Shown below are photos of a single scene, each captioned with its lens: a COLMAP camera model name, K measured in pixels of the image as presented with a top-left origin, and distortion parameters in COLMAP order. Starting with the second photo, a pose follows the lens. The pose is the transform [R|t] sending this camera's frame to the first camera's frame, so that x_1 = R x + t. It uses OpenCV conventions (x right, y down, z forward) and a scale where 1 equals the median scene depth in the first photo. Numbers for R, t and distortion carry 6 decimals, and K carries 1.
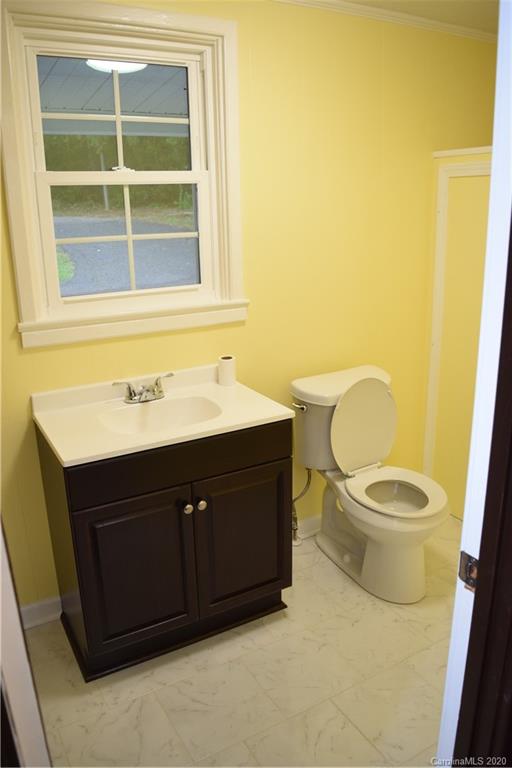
lens RADIAL K [[603.6, 0, 256.0], [0, 603.6, 384.0], [0, 0, 1]] dist [-0.097805, 0.027826]
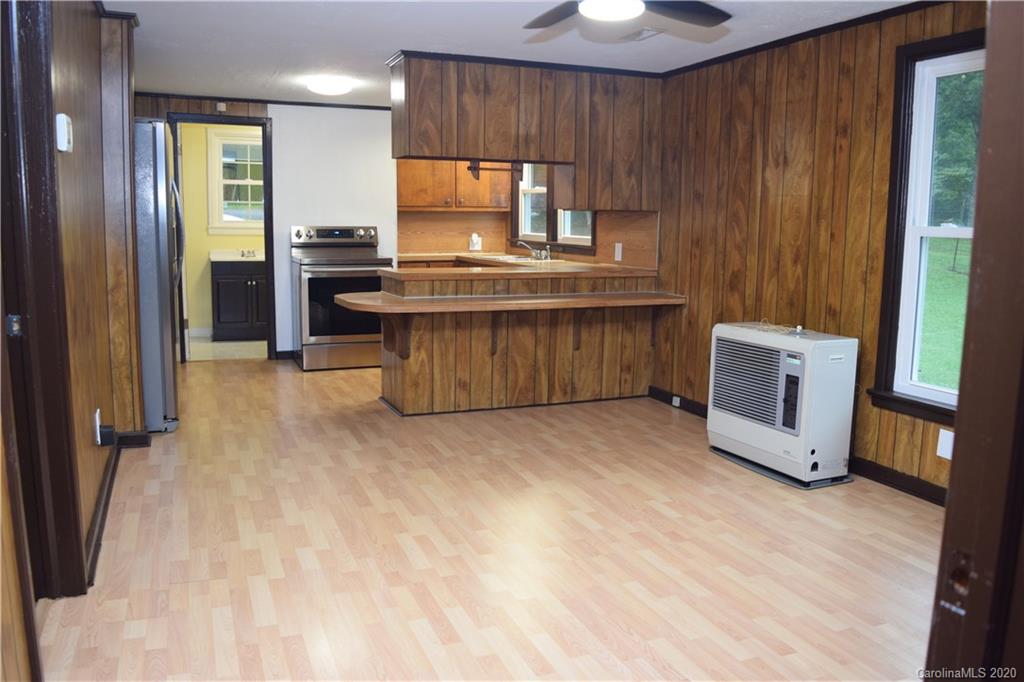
lens RADIAL K [[804.8, 0, 509.3], [0, 804.8, 339.0], [0, 0, 1]] dist [-0.097805, 0.027826]
pose [[0.993185, 0.051826, -0.104394, 1.631150], [-0.066297, 0.987887, -0.140302, 0.960020], [0.095859, 0.146267, 0.984590, -2.849721]]
